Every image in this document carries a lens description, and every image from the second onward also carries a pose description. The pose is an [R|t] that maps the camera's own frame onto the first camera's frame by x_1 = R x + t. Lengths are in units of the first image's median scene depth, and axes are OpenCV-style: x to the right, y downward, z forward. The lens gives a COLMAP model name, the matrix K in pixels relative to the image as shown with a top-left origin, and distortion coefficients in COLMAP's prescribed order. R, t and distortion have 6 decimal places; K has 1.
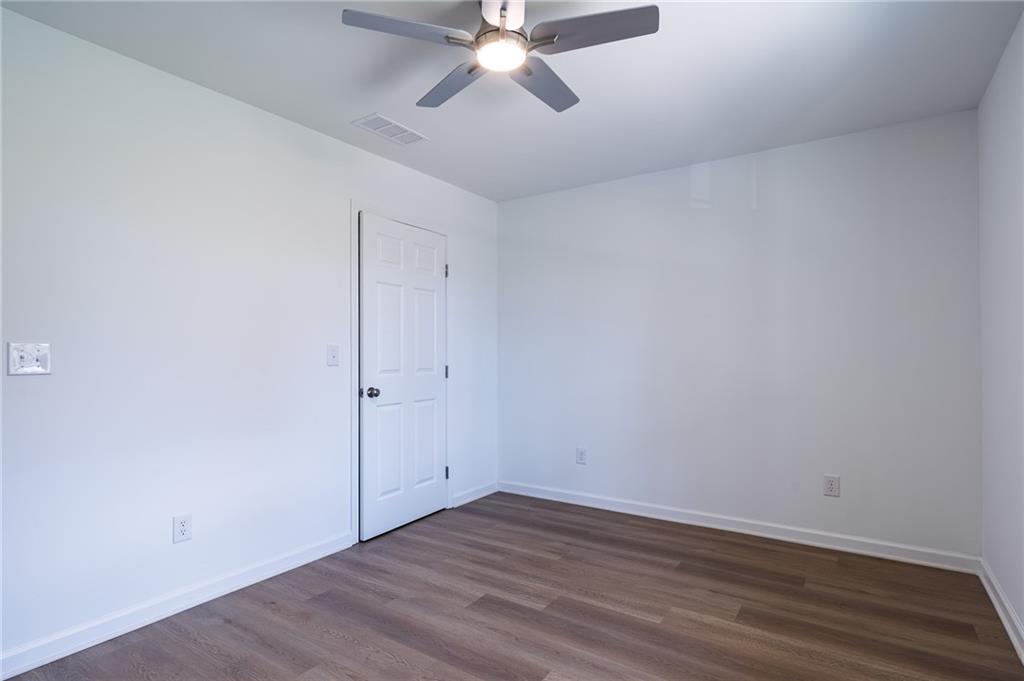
lens RADIAL K [[526.1, 0, 508.0], [0, 526.1, 348.6], [0, 0, 1]] dist [-0.003740, 0.000853]
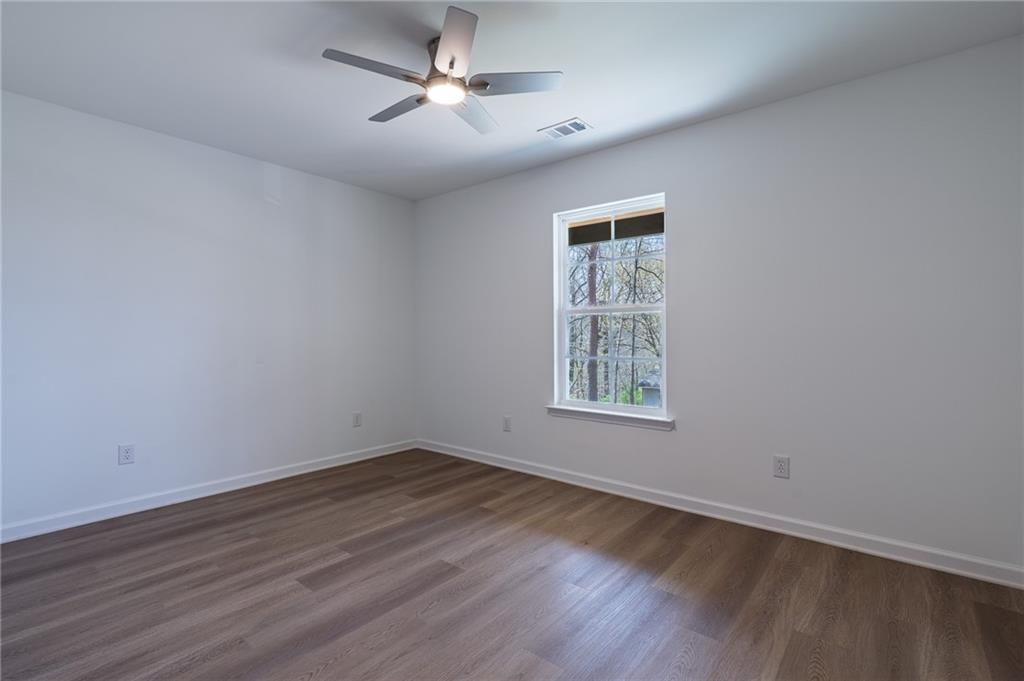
lens RADIAL K [[474.0, 0, 511.7], [0, 474.0, 337.4], [0, 0, 1]] dist [0.001925, 0.000391]
pose [[0.094812, 0.000307, 0.995495, -0.772754], [-0.008716, 0.999962, 0.000522, 0.024489], [-0.995457, -0.008726, 0.094811, 0.483265]]
